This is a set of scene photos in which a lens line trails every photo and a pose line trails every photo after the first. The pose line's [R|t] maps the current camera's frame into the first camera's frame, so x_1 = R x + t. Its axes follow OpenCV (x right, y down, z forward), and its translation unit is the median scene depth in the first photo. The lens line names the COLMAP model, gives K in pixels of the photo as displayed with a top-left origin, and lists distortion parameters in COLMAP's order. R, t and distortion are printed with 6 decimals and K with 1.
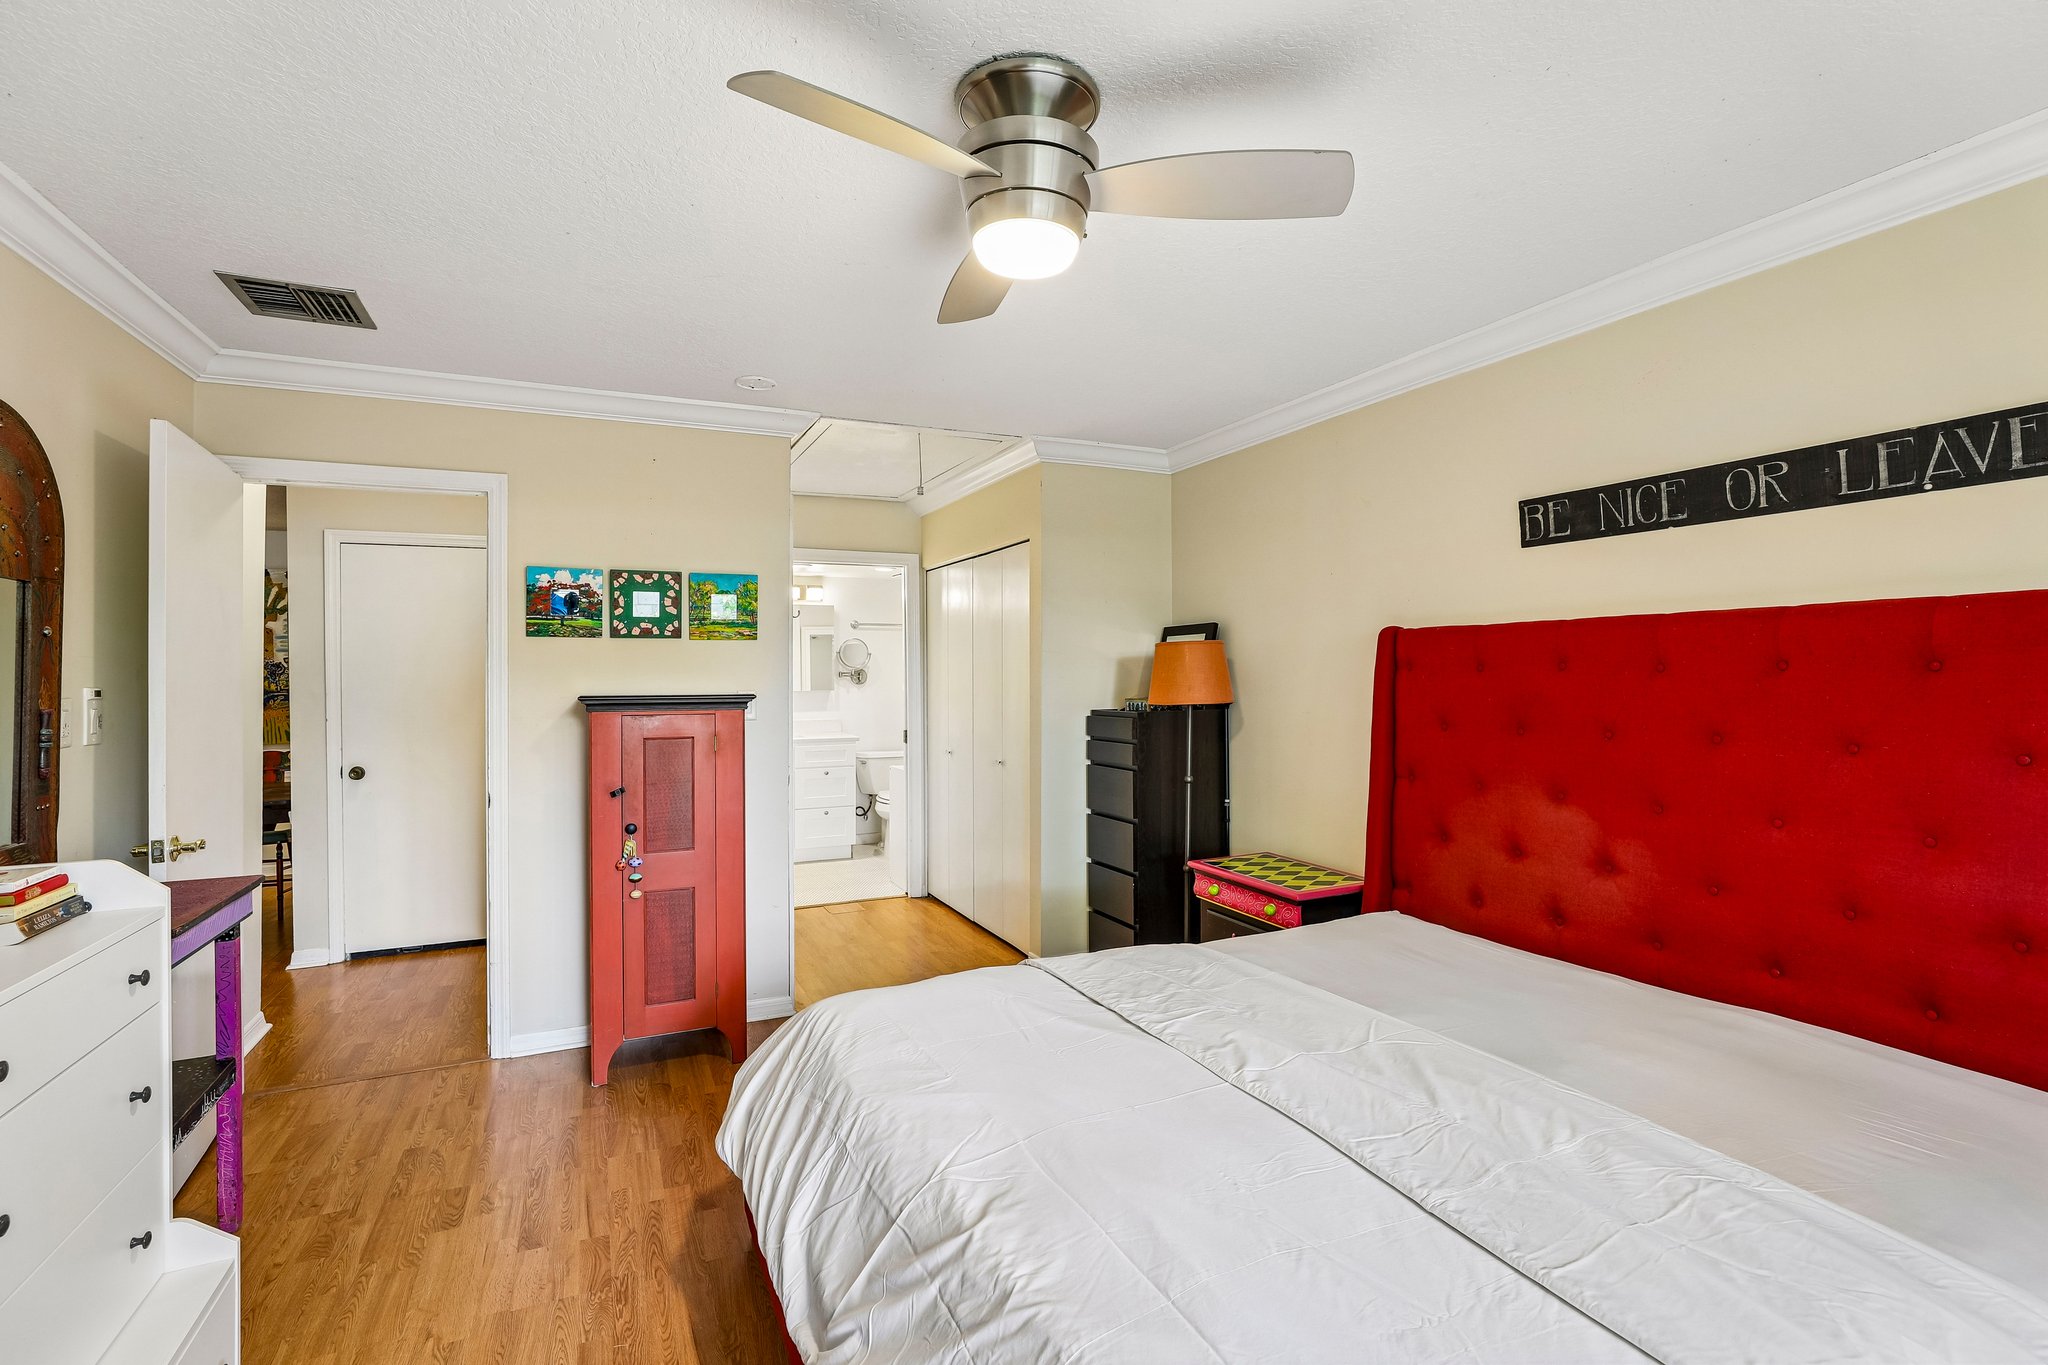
lens RADIAL K [[925.0, 0, 1026.4], [0, 925.0, 674.4], [0, 0, 1]] dist [-0.050908, 0.012719]
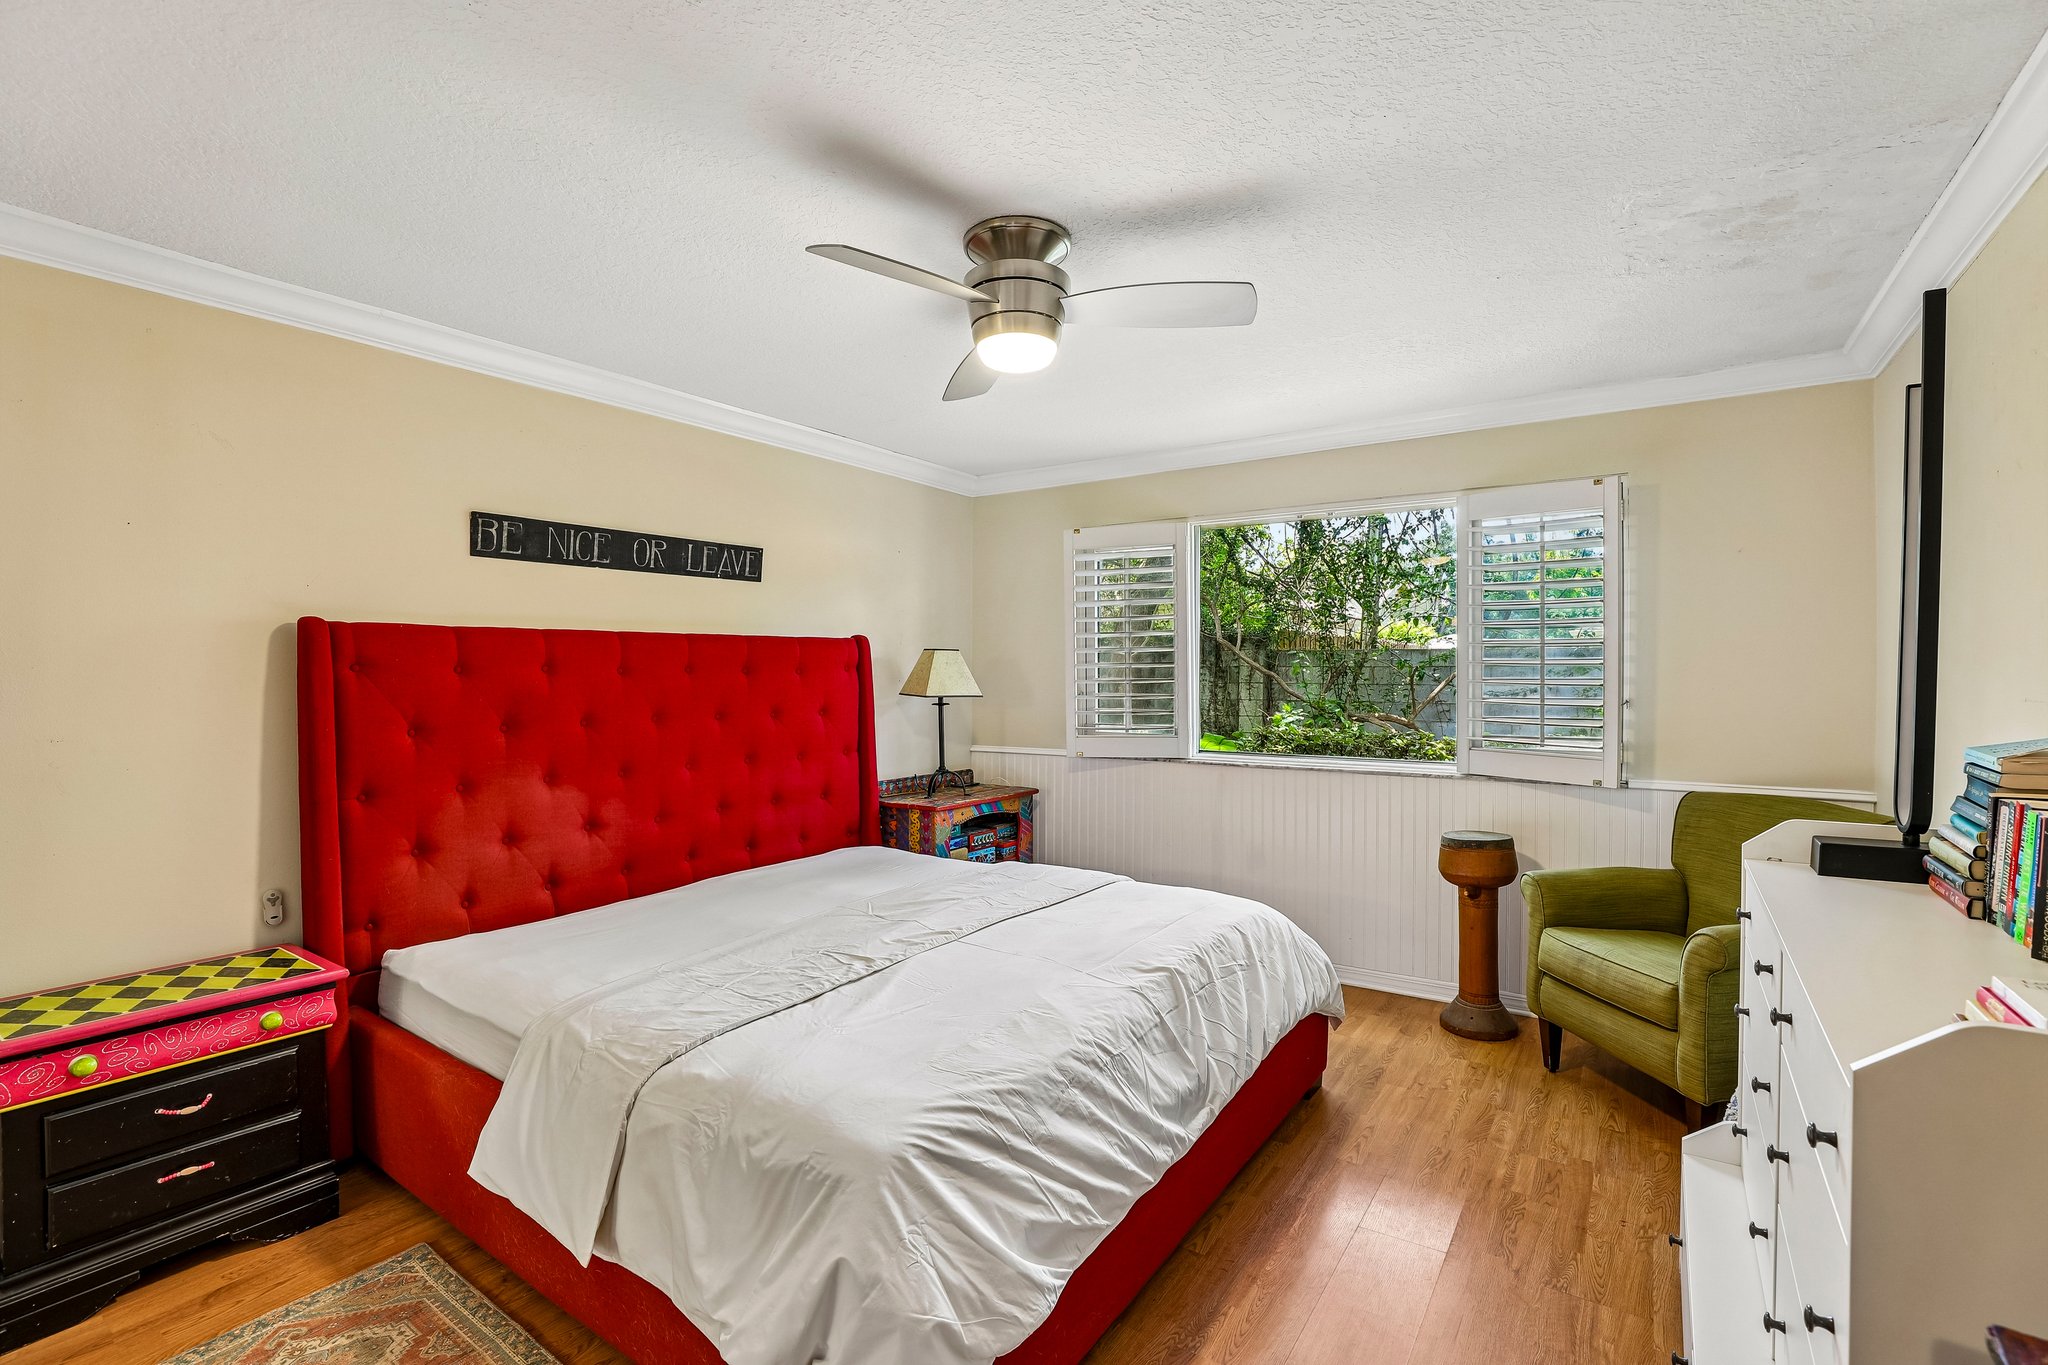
lens RADIAL K [[925.0, 0, 1026.4], [0, 925.0, 674.4], [0, 0, 1]] dist [-0.050908, 0.012719]
pose [[-0.503490, 0.007579, 0.863968, -0.787528], [0.008022, 0.999959, -0.004097, 0.008490], [-0.863964, 0.004868, -0.503530, 1.126738]]
